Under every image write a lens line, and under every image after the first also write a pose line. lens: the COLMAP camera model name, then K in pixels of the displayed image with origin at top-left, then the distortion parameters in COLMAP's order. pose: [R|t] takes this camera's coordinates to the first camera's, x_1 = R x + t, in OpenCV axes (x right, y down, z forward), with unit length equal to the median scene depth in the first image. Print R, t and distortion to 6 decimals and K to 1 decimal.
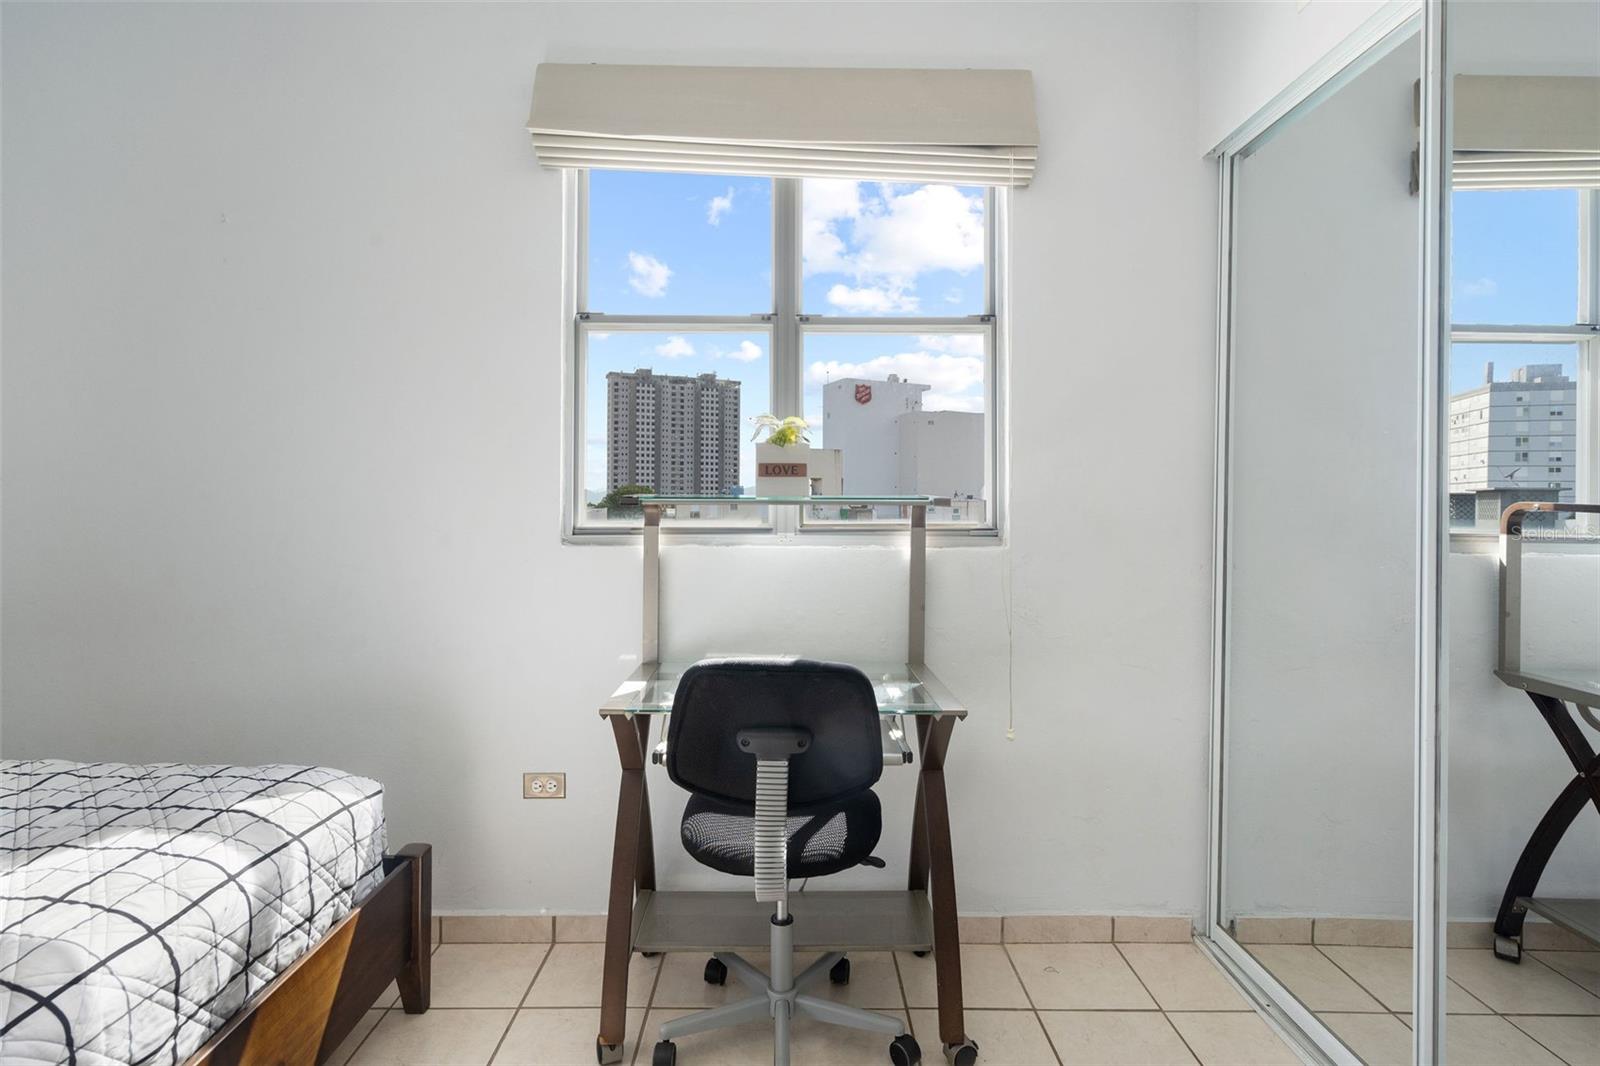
lens RADIAL K [[808.7, 0, 801.0], [0, 808.7, 496.1], [0, 0, 1]] dist [-0.004039, 0.004141]
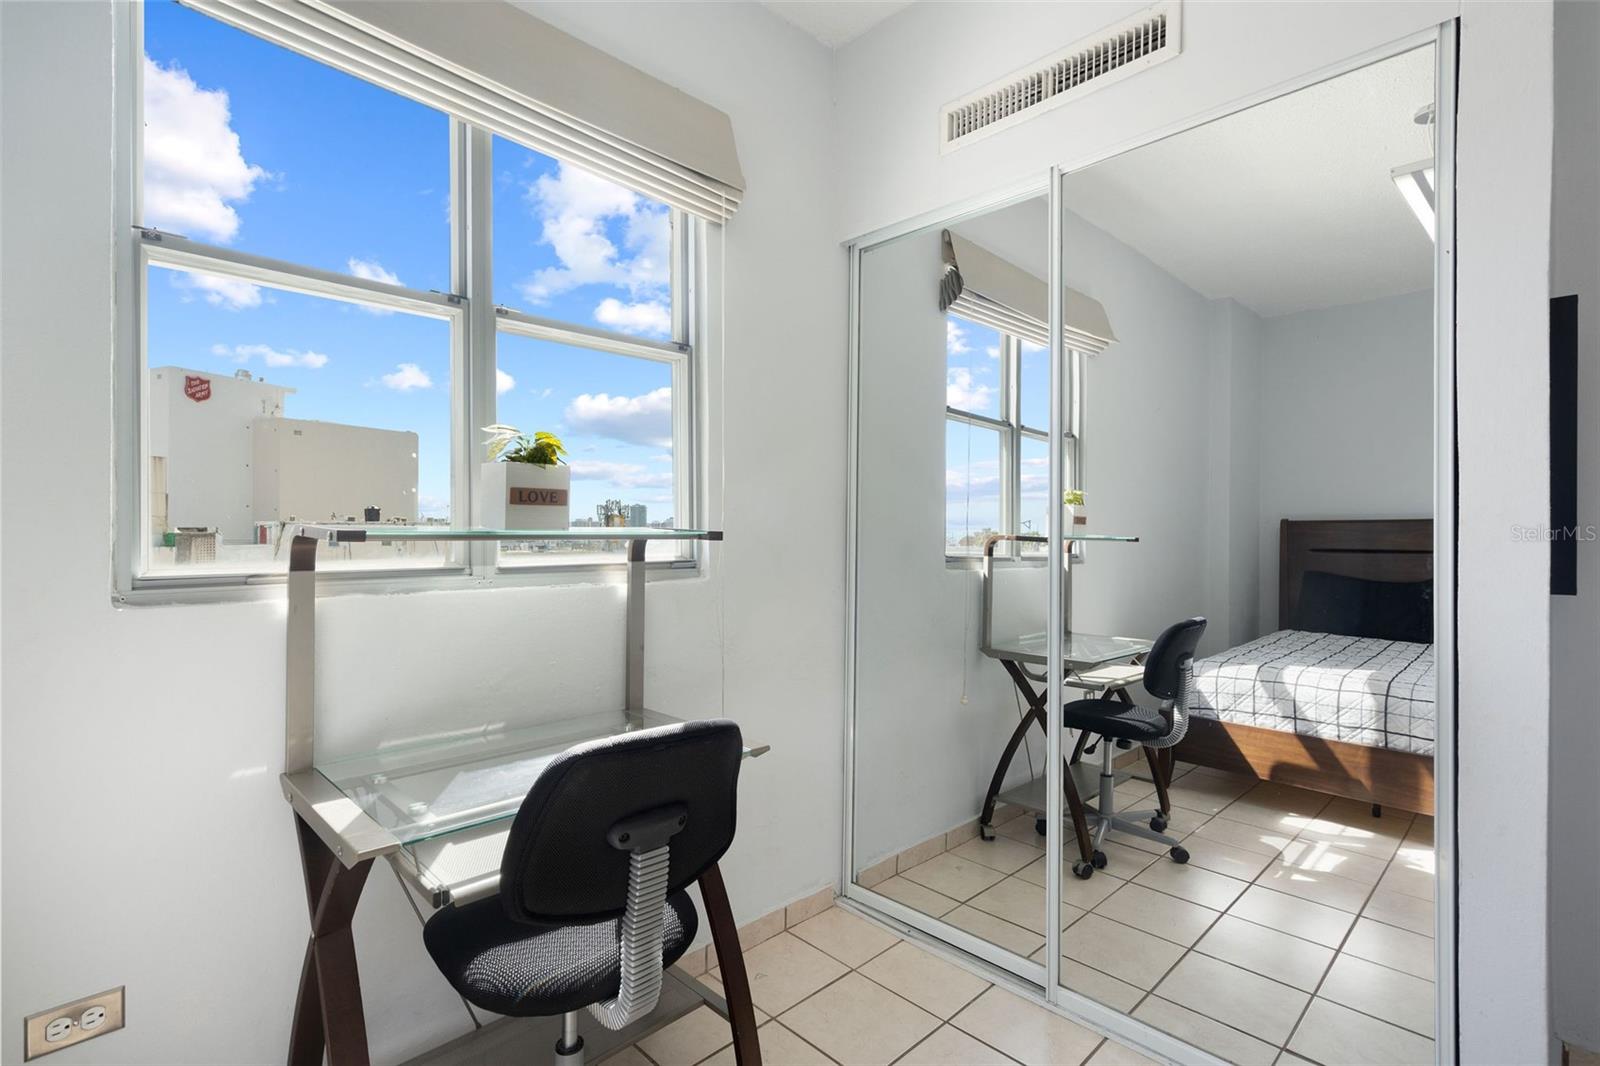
lens RADIAL K [[777.1, 0, 807.9], [0, 777.1, 522.2], [0, 0, 1]] dist [-0.006433, -0.000495]
pose [[0.686406, 0.007387, 0.727181, -0.372279], [-0.010680, 0.999943, -0.000077, -0.008785], [-0.727140, -0.007714, 0.686446, 0.248811]]
